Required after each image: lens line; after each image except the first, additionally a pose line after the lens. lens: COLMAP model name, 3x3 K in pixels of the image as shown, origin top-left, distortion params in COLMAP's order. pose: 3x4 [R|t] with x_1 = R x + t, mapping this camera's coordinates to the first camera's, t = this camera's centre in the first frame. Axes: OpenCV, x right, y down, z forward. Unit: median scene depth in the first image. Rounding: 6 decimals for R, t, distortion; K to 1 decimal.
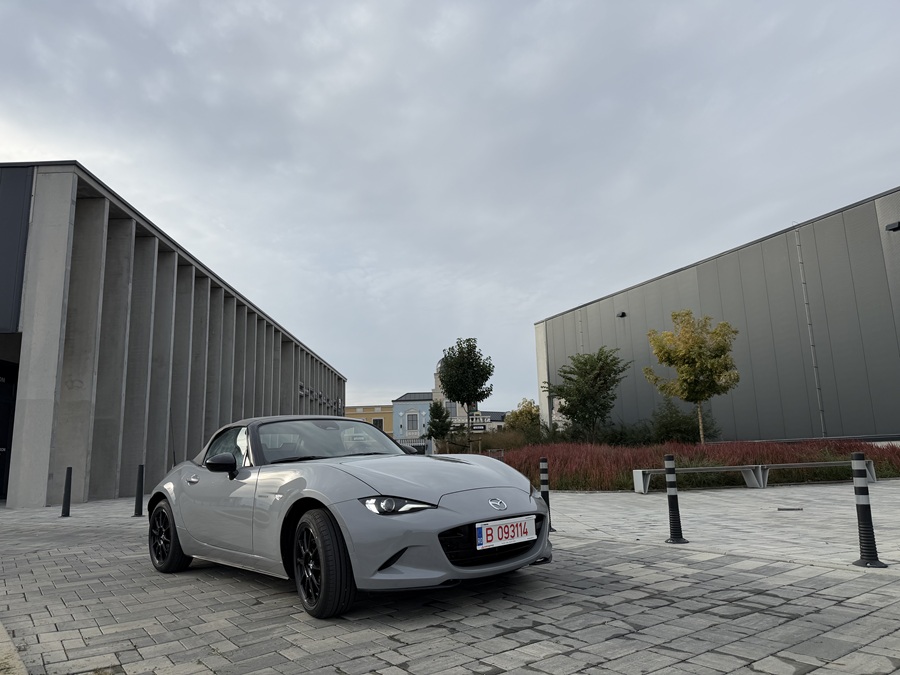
lens RADIAL K [[626.6, 0, 446.9], [0, 626.6, 342.6], [0, 0, 1]] dist [0.102917, -0.130832]
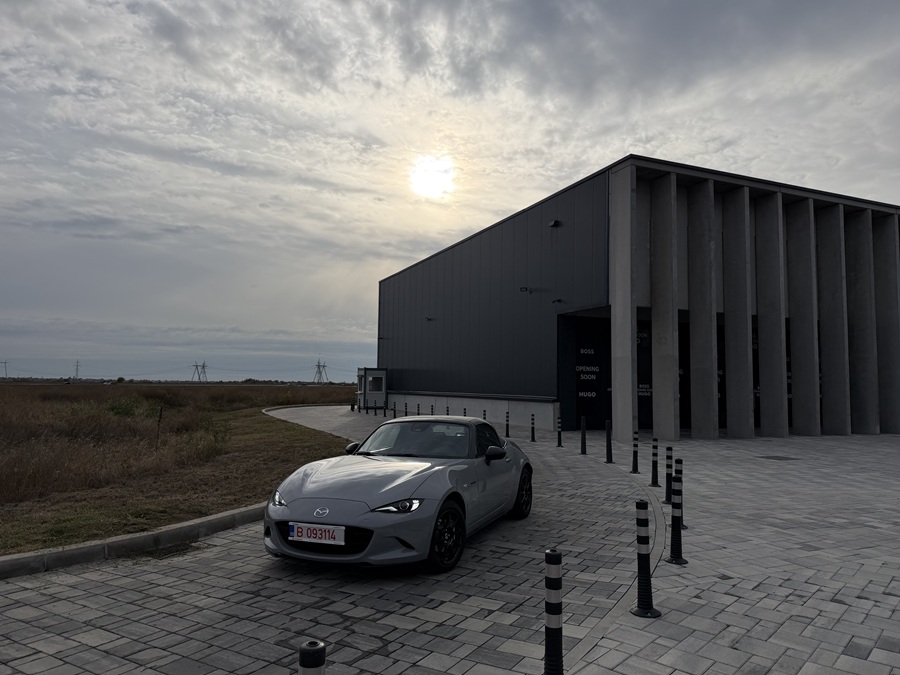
lens RADIAL K [[626.6, 0, 446.9], [0, 626.6, 342.6], [0, 0, 1]] dist [0.102917, -0.130832]
pose [[0.392944, -0.030283, -0.919064, 0.282950], [0.145149, 0.988971, 0.029472, -0.020470], [0.908035, -0.144982, 0.393006, 0.149613]]
